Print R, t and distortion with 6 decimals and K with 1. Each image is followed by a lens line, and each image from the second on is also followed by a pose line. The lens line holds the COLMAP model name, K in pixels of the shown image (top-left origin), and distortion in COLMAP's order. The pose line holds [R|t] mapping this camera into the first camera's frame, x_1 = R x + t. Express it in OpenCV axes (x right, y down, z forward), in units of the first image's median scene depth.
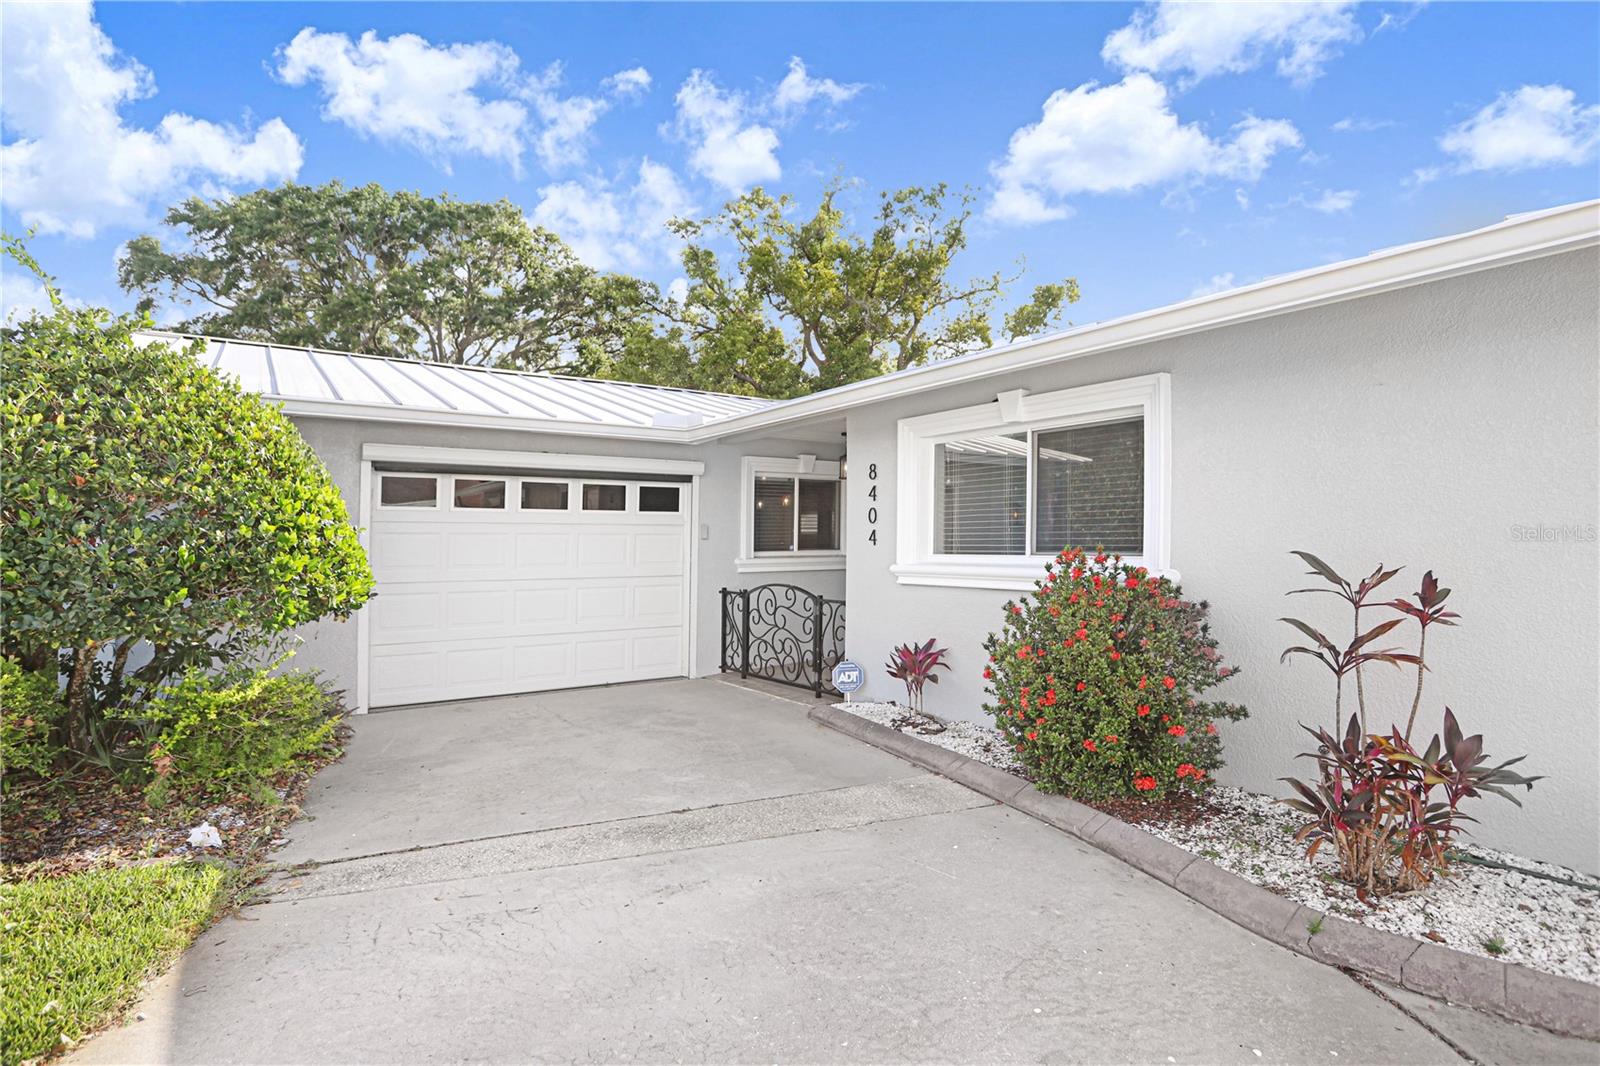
lens RADIAL K [[837.1, 0, 790.5], [0, 837.1, 535.6], [0, 0, 1]] dist [-0.068753, 0.029903]
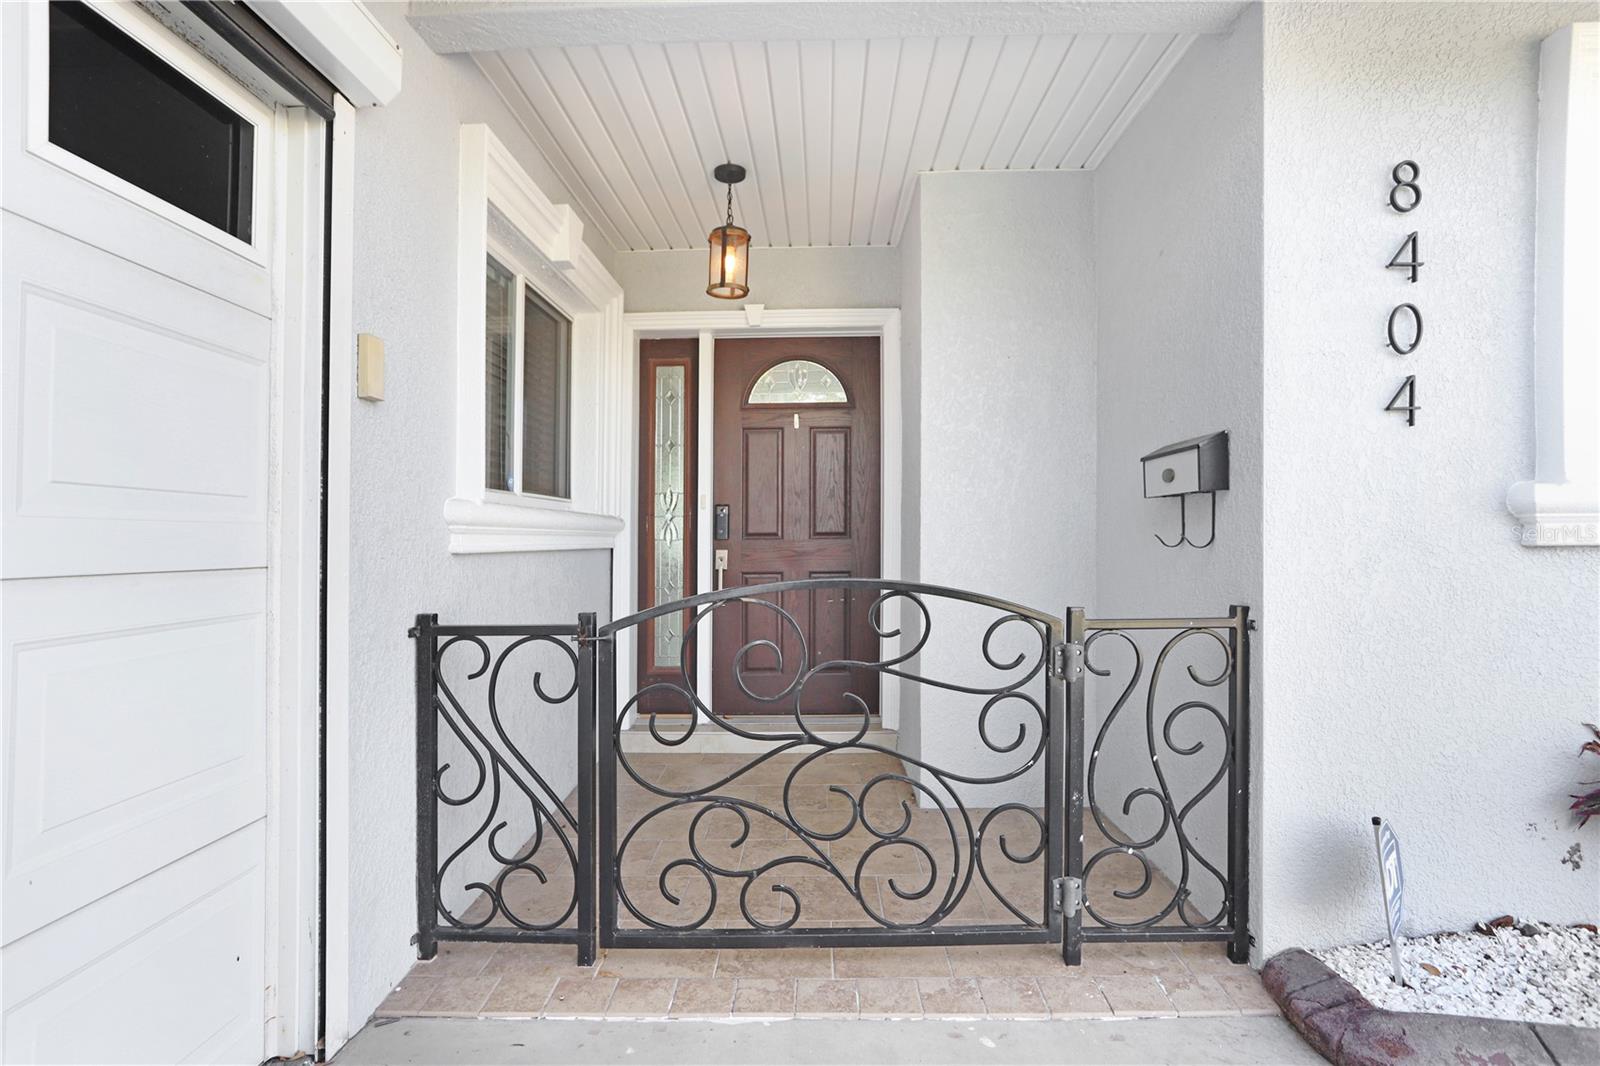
lens RADIAL K [[797.7, 0, 825.5], [0, 797.7, 529.2], [0, 0, 1]] dist [-0.072147, 0.030972]
pose [[0.587366, 0.001651, 0.809320, -0.205650], [0.001484, 0.999994, -0.003117, 0.040008], [-0.809320, 0.003032, 0.587360, 0.801627]]
